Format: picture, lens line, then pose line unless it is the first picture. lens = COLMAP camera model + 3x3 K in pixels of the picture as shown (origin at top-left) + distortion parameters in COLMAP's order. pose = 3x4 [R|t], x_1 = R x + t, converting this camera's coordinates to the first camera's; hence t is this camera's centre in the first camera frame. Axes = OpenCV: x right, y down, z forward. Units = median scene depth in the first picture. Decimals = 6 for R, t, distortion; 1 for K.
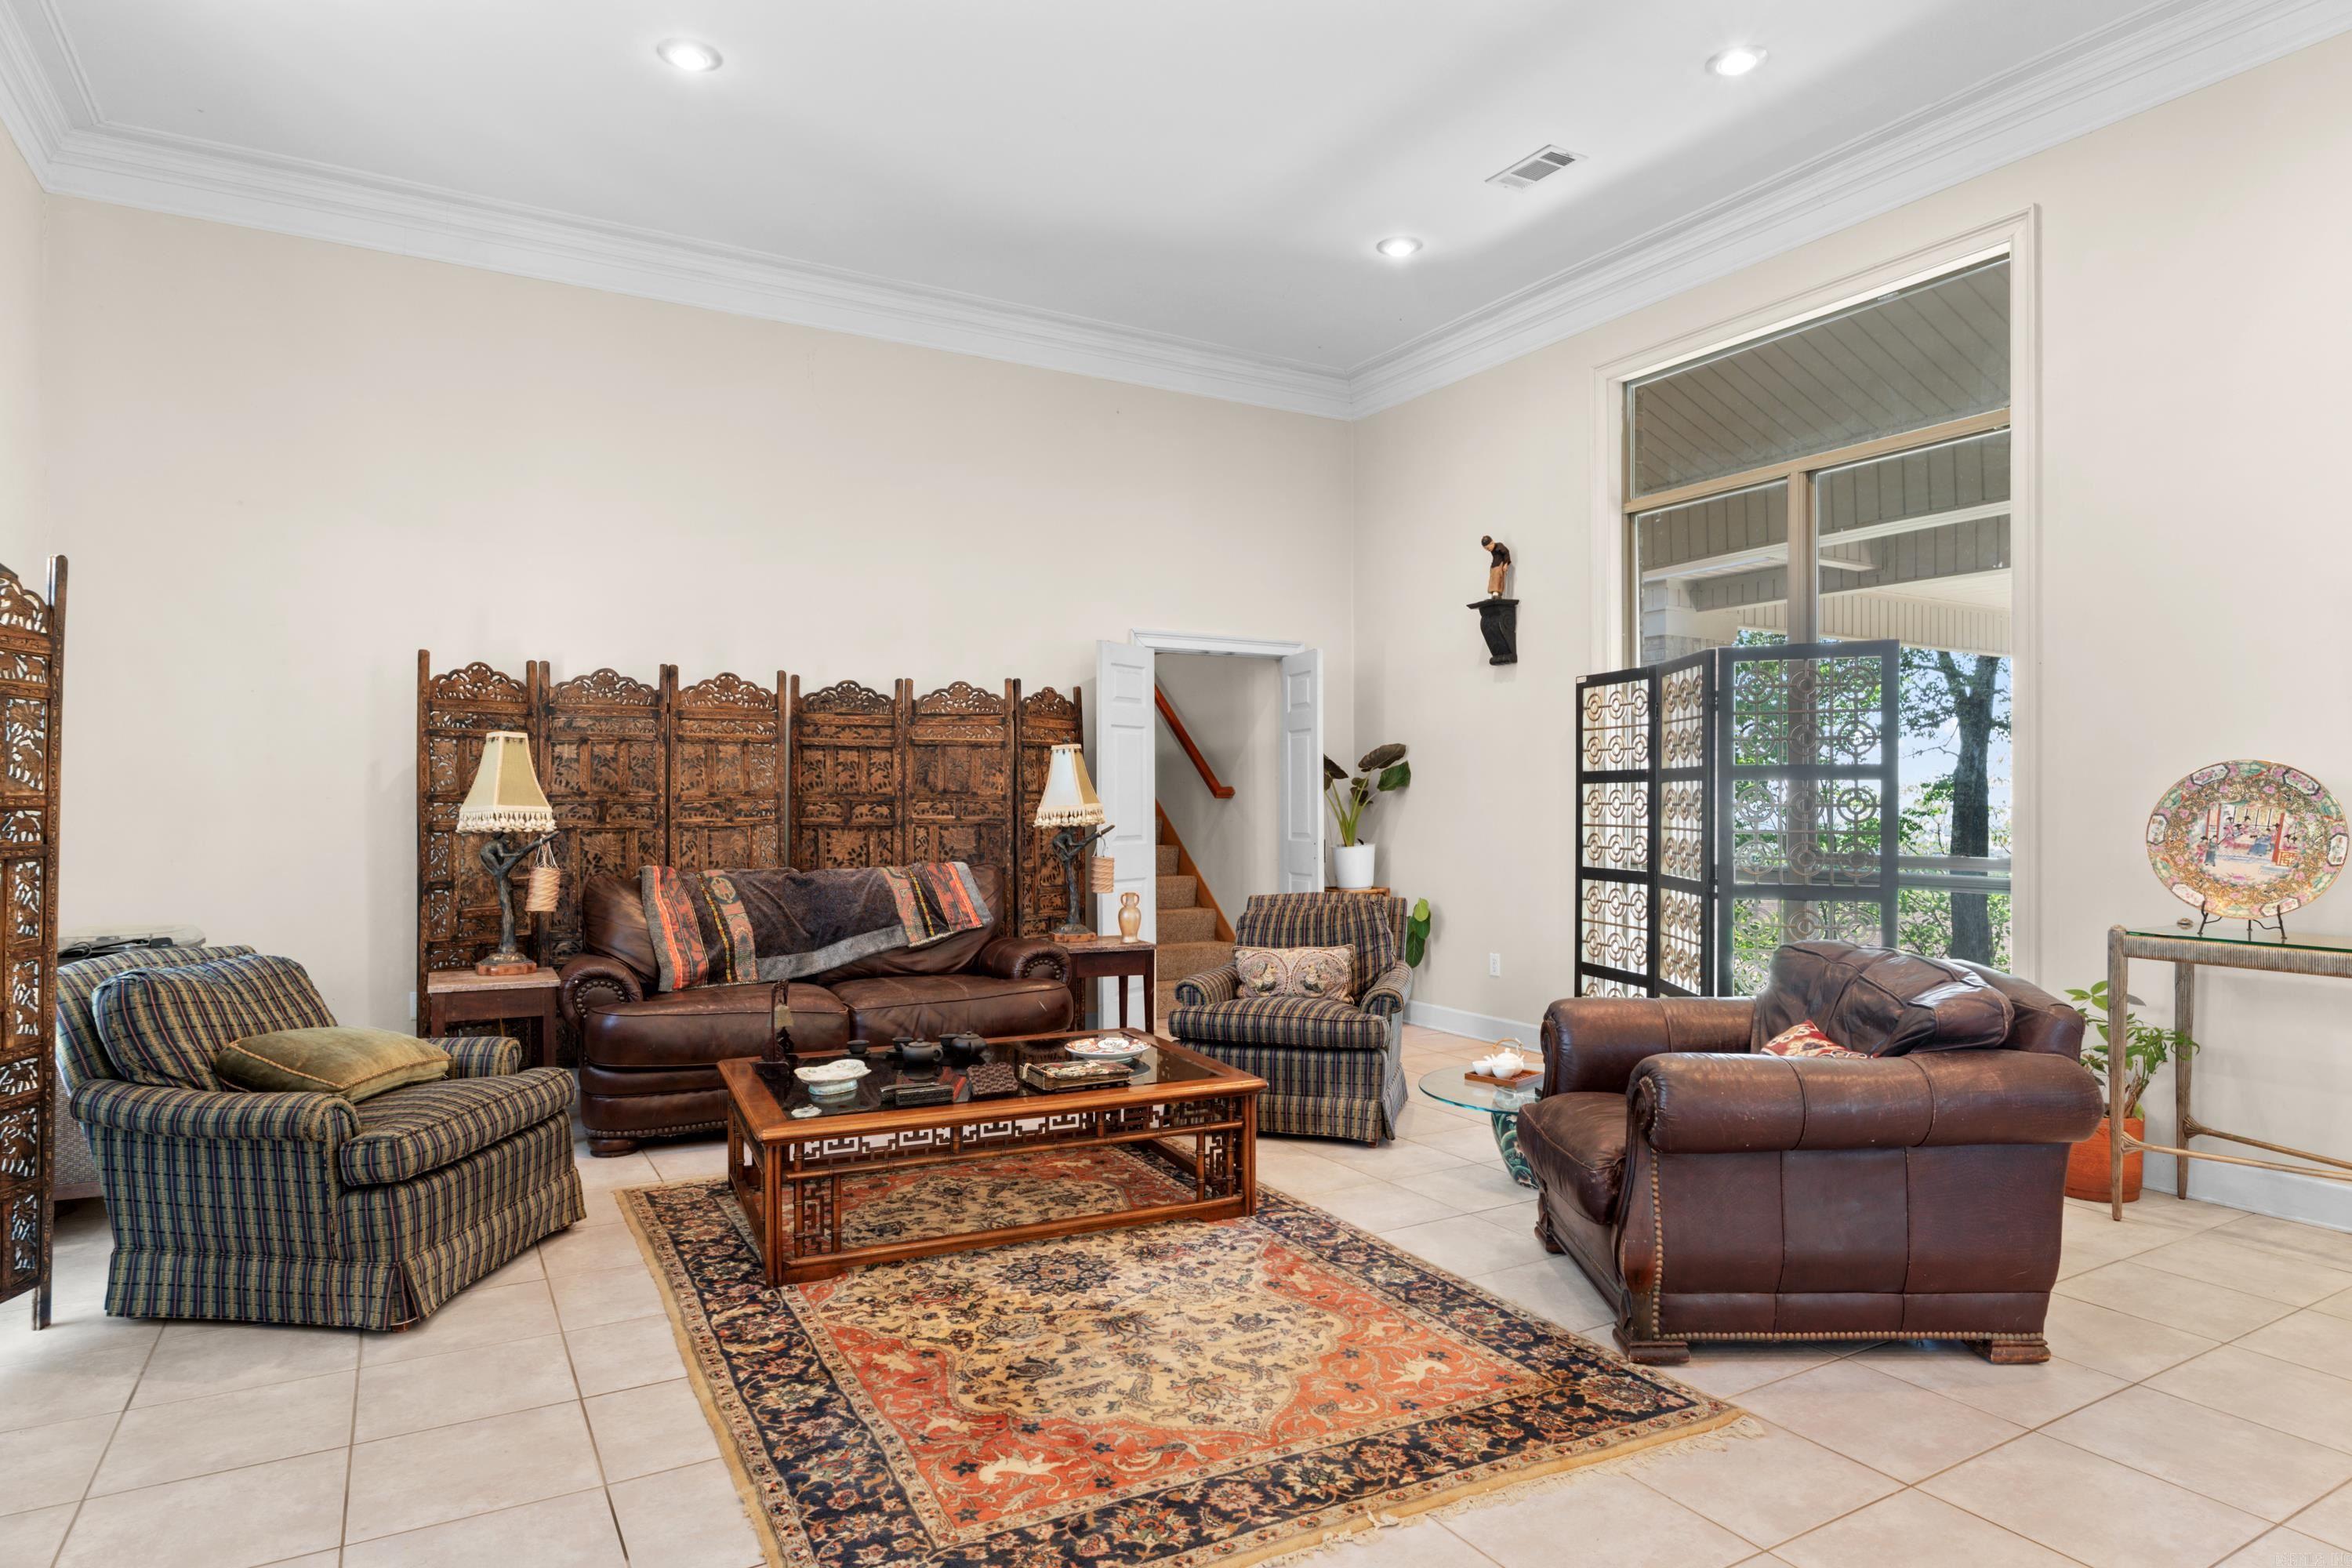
lens RADIAL K [[1346.5, 0, 1185.0], [0, 1346.5, 794.9], [0, 0, 1]] dist [-0.003204, -0.000443]
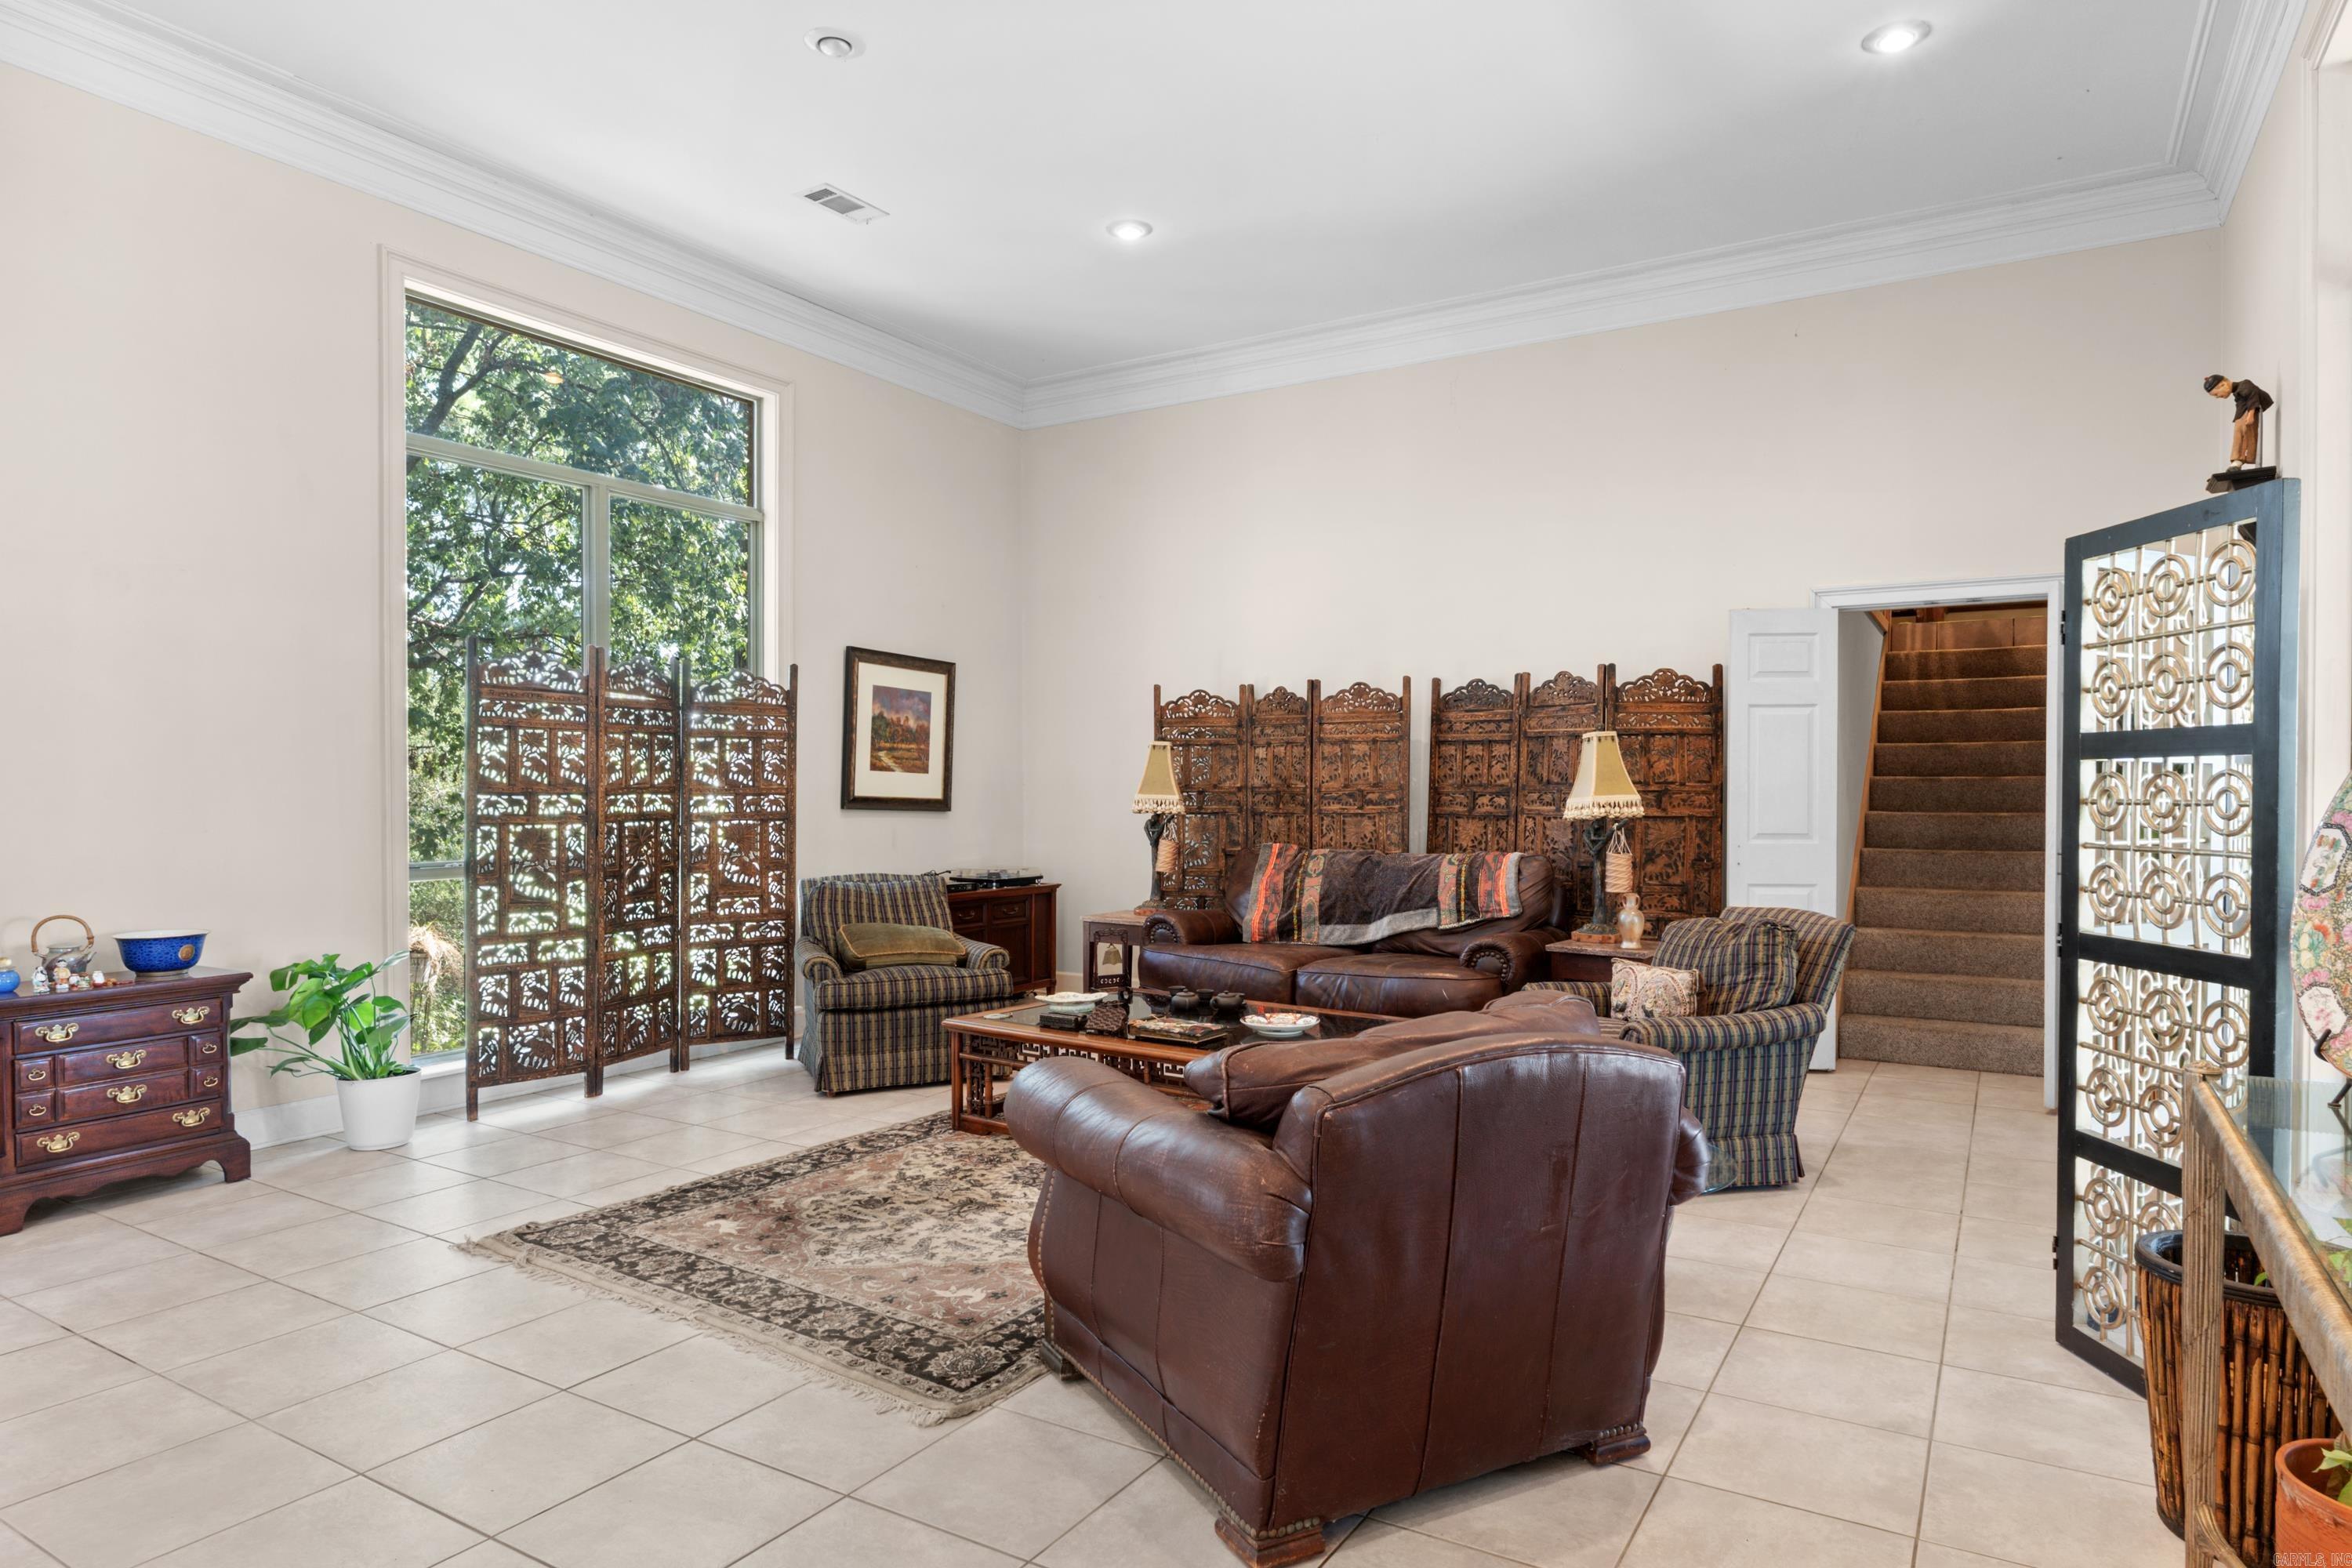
lens RADIAL K [[1346.5, 0, 1185.0], [0, 1346.5, 794.9], [0, 0, 1]] dist [-0.003204, -0.000443]
pose [[0.475596, 0.004869, -0.879651, 0.832337], [0.001689, 0.999978, 0.006448, -0.000548], [0.879662, -0.004552, 0.475577, 0.413921]]
